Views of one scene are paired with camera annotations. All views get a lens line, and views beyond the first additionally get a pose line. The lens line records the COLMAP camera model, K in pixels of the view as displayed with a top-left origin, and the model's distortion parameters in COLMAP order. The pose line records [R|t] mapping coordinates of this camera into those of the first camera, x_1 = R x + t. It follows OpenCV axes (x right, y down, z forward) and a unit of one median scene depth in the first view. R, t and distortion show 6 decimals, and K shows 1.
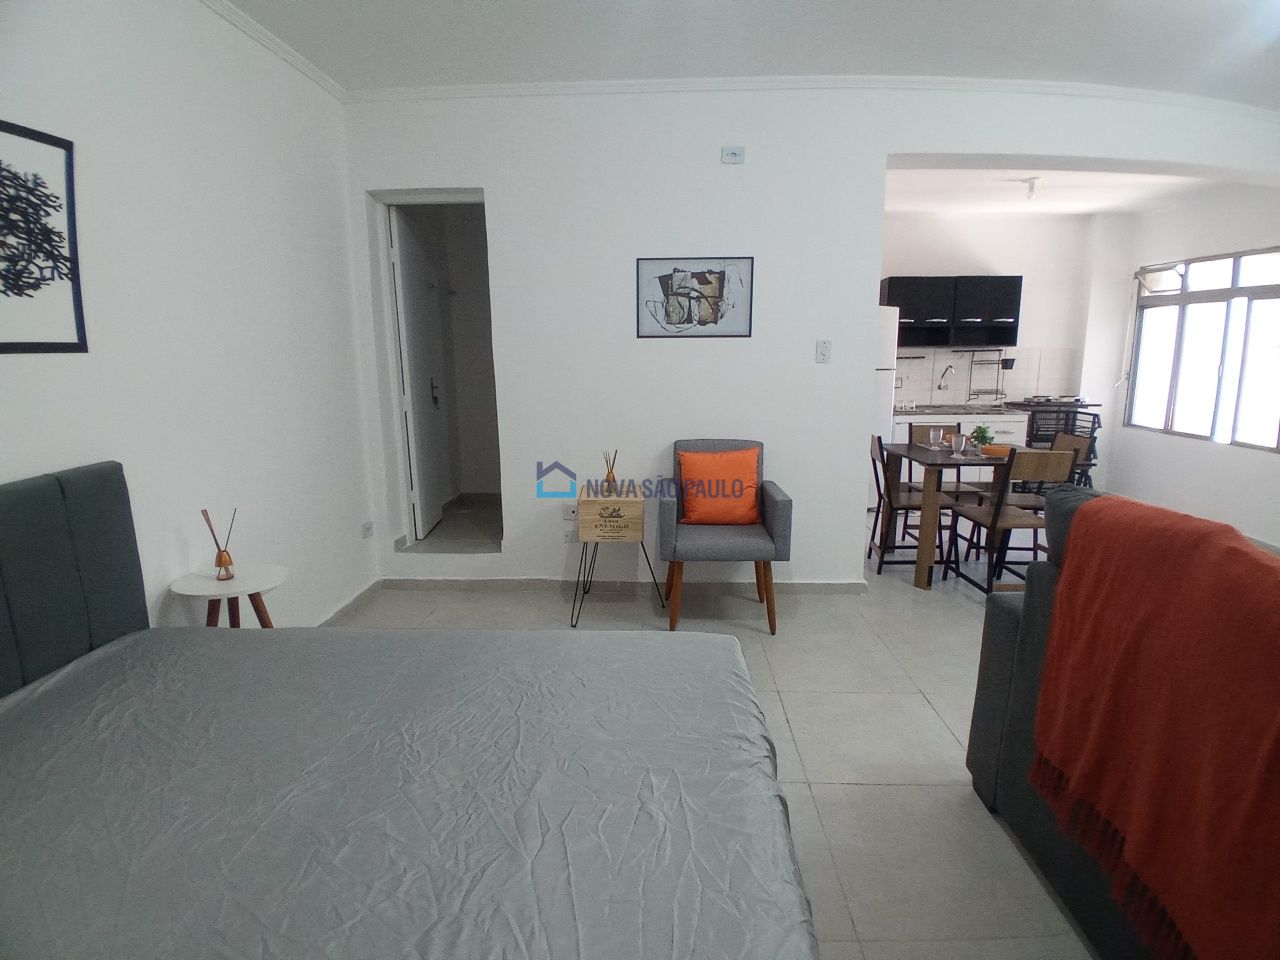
lens RADIAL K [[664.3, 0, 638.8], [0, 664.3, 486.2], [0, 0, 1]] dist [-0.021685, -0.008901]
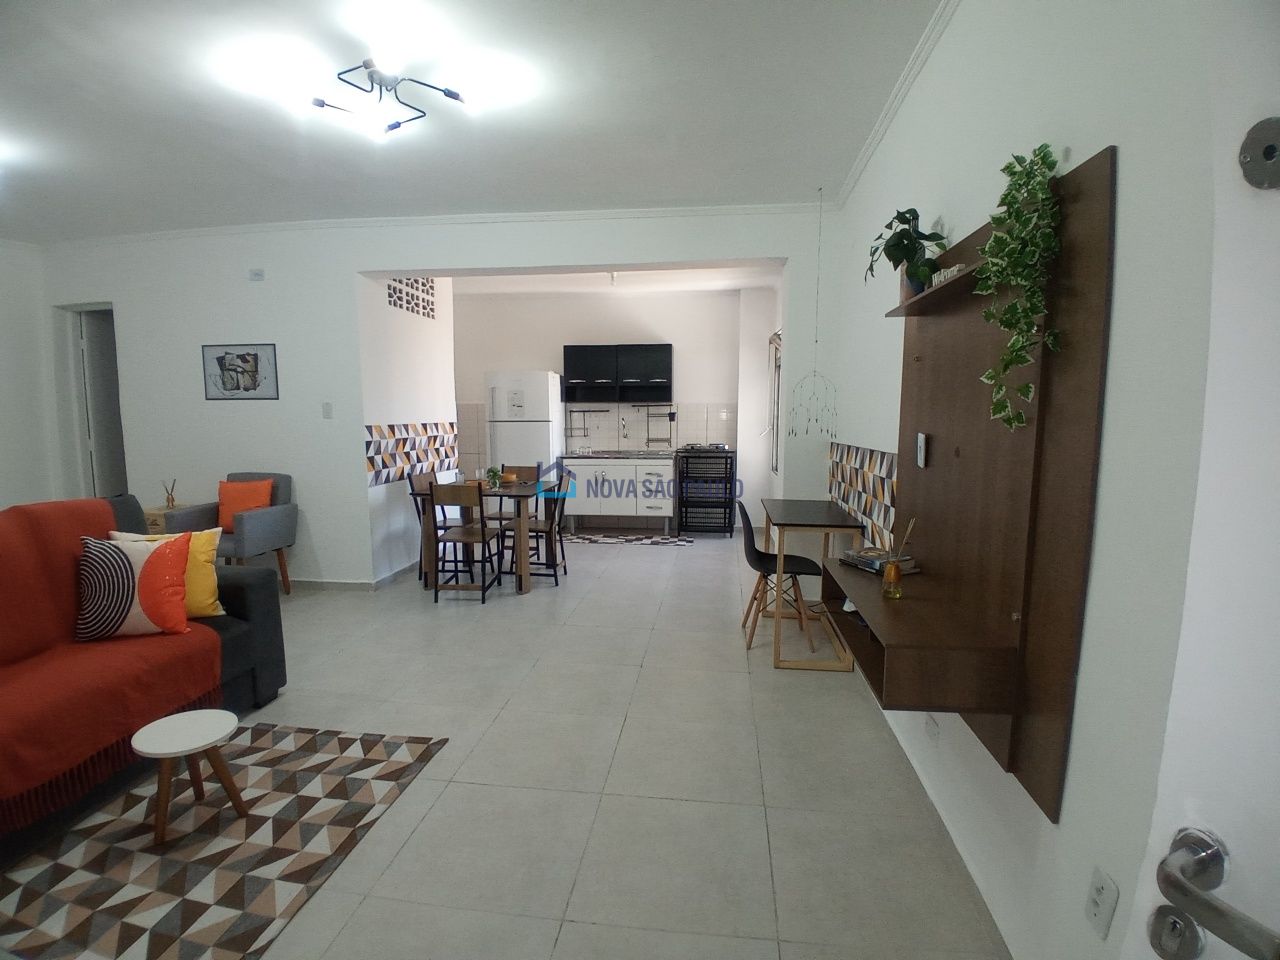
lens RADIAL K [[664.3, 0, 639.9], [0, 664.3, 482.2], [0, 0, 1]] dist [-0.021685, -0.008901]
pose [[0.993212, 0.012204, -0.115672, 0.669213], [-0.021729, 0.996441, -0.081441, 0.028345], [0.114267, 0.083402, 0.989943, -0.167971]]
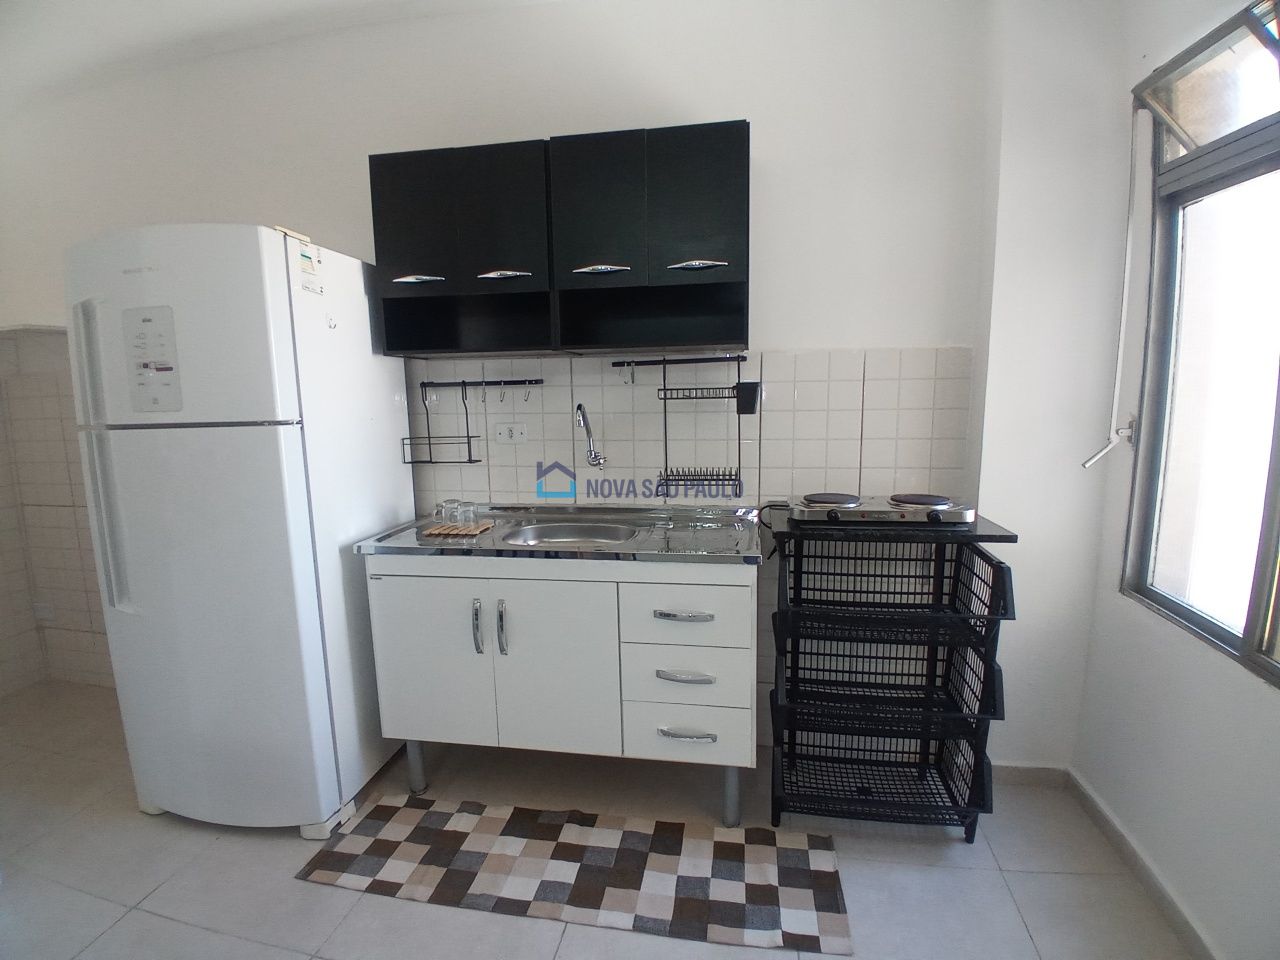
lens RADIAL K [[664.3, 0, 666.5], [0, 664.3, 486.3], [0, 0, 1]] dist [-0.021685, -0.008901]
pose [[0.991691, 0.007526, -0.128424, 0.588077], [-0.011976, 0.999353, -0.033914, -0.134065], [0.128085, 0.035170, 0.991139, 0.688568]]
